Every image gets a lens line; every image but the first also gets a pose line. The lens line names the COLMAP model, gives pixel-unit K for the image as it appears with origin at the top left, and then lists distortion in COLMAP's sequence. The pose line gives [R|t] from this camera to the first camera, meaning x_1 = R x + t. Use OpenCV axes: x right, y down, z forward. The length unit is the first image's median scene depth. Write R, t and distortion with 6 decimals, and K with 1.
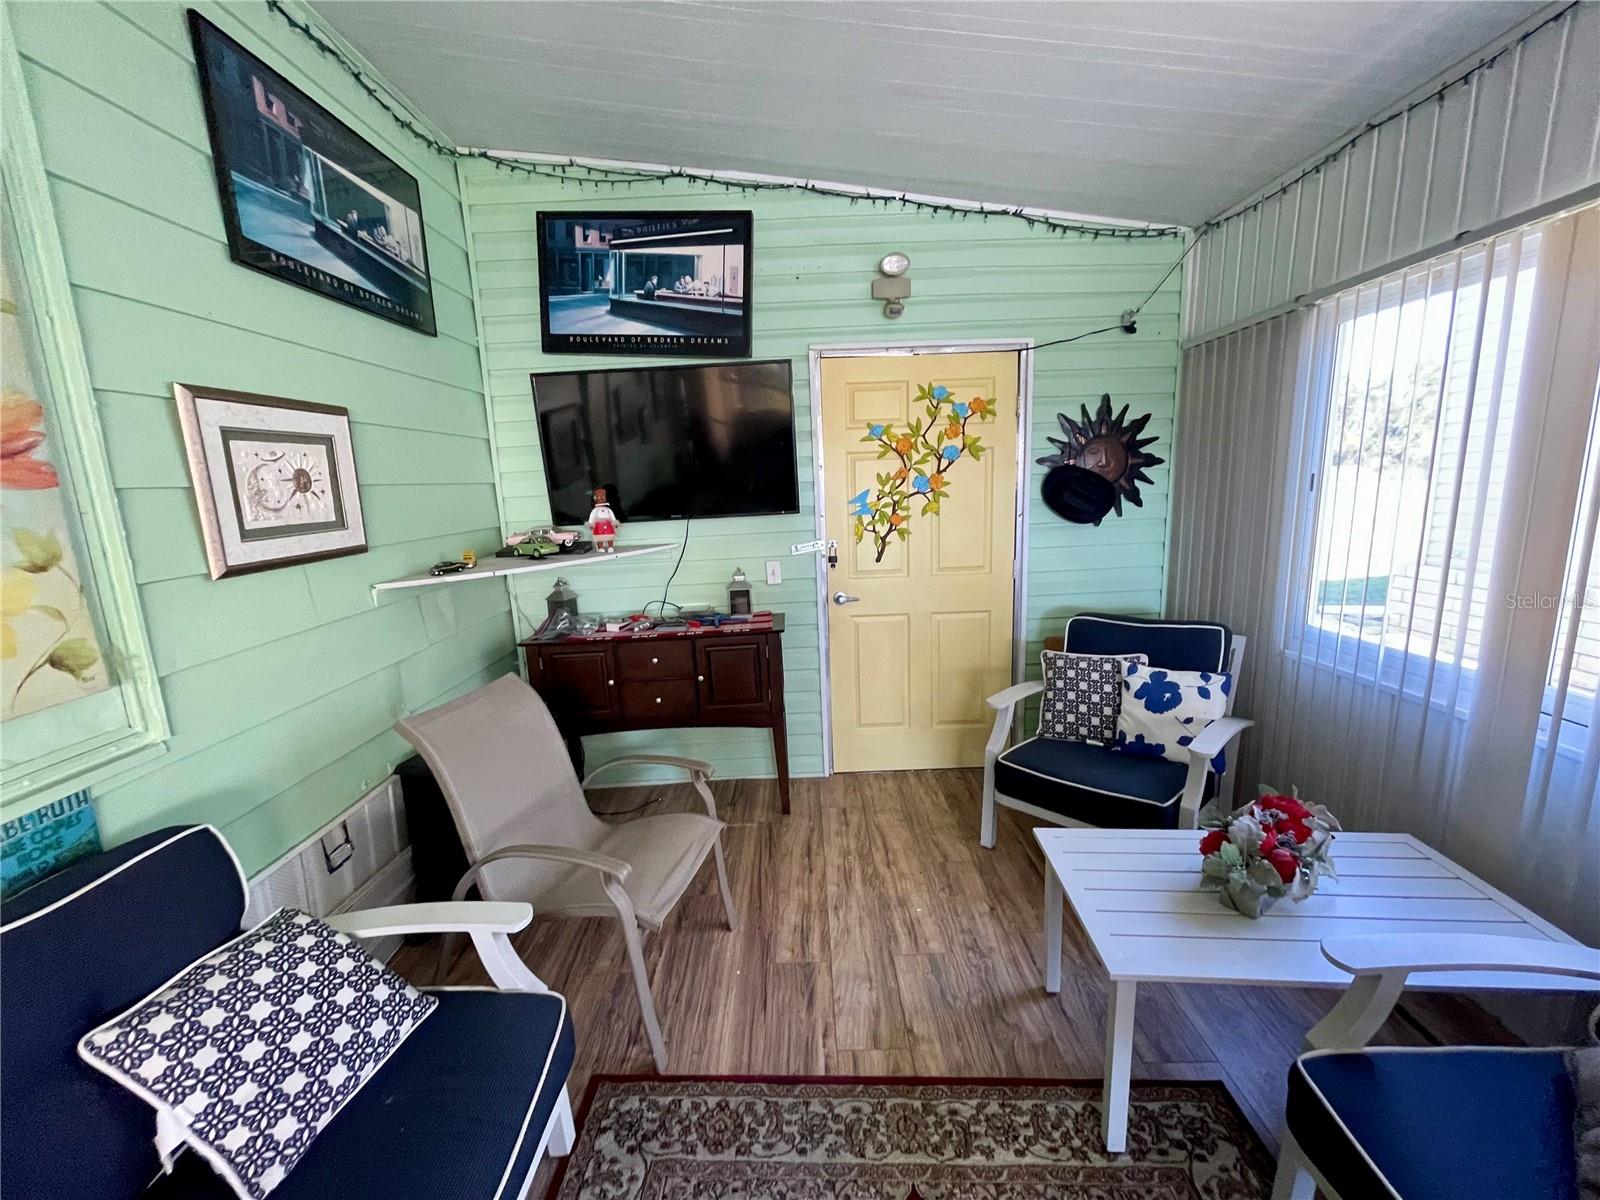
lens RADIAL K [[646.8, 0, 800.8], [0, 646.8, 593.3], [0, 0, 1]] dist [-0.000856, 0.000497]
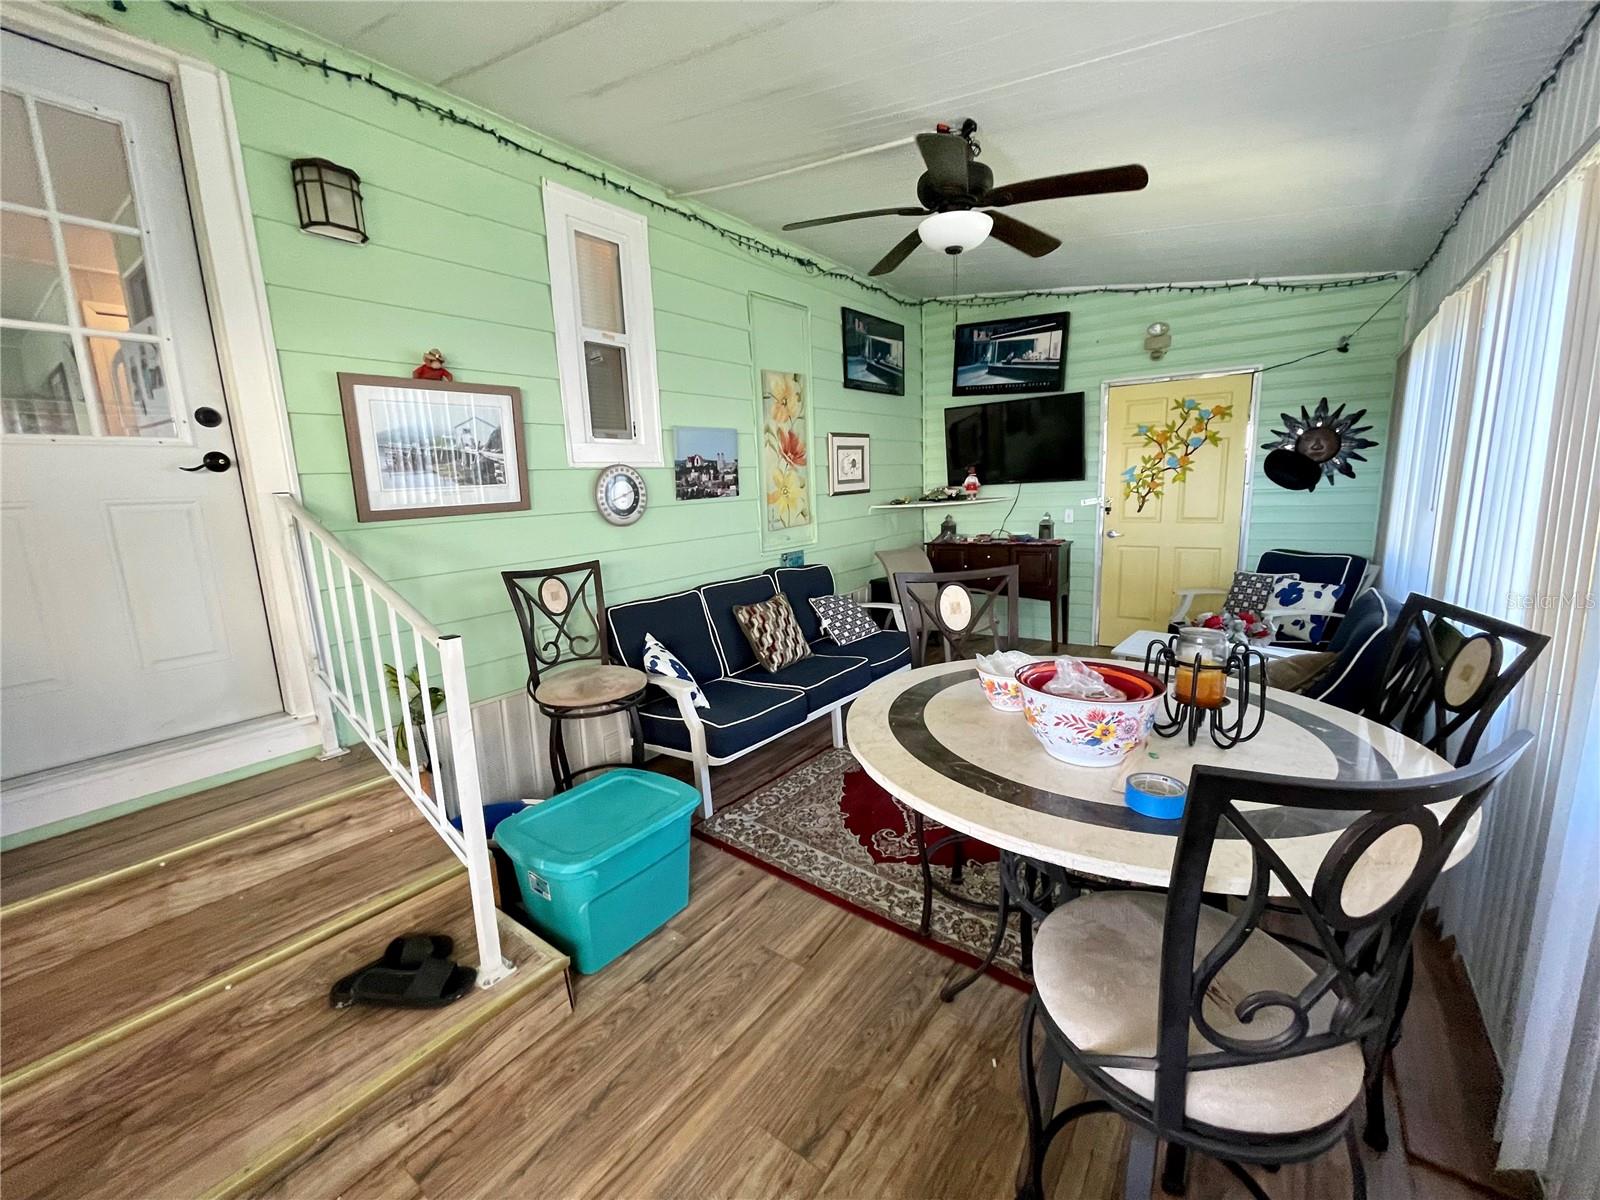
lens RADIAL K [[646.8, 0, 792.1], [0, 646.8, 594.3], [0, 0, 1]] dist [-0.000856, 0.000497]
pose [[0.792614, 0.112925, -0.599175, 0.463516], [-0.096140, 0.993553, 0.060074, 0.152543], [0.602096, 0.009989, 0.798361, -0.859012]]
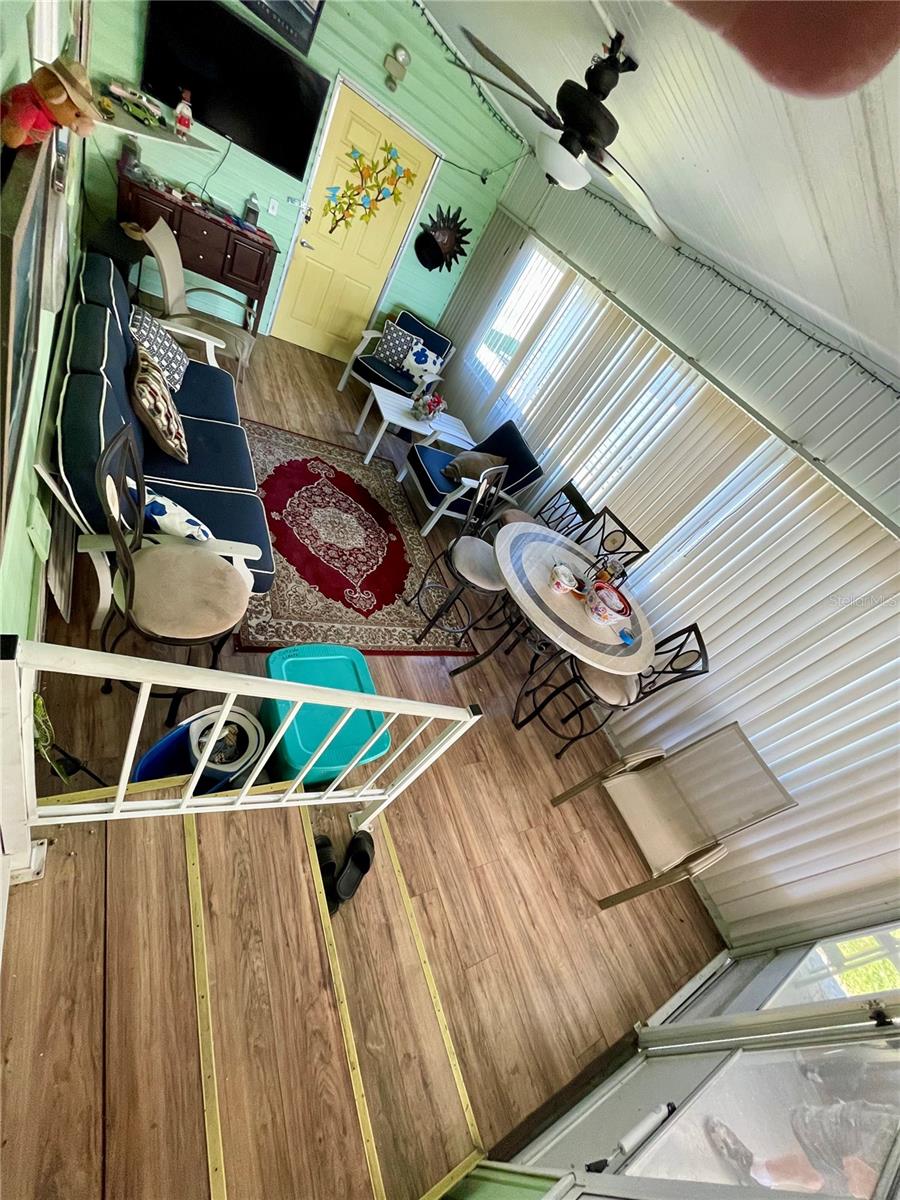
lens RADIAL K [[485.1, 0, 448.6], [0, 485.1, 601.1], [0, 0, 1]] dist [-0.000856, 0.000497]
pose [[0.774301, 0.074394, 0.628429, -0.470900], [-0.456987, 0.752679, 0.473960, -0.076188], [-0.437746, -0.654172, 0.616797, -0.822405]]
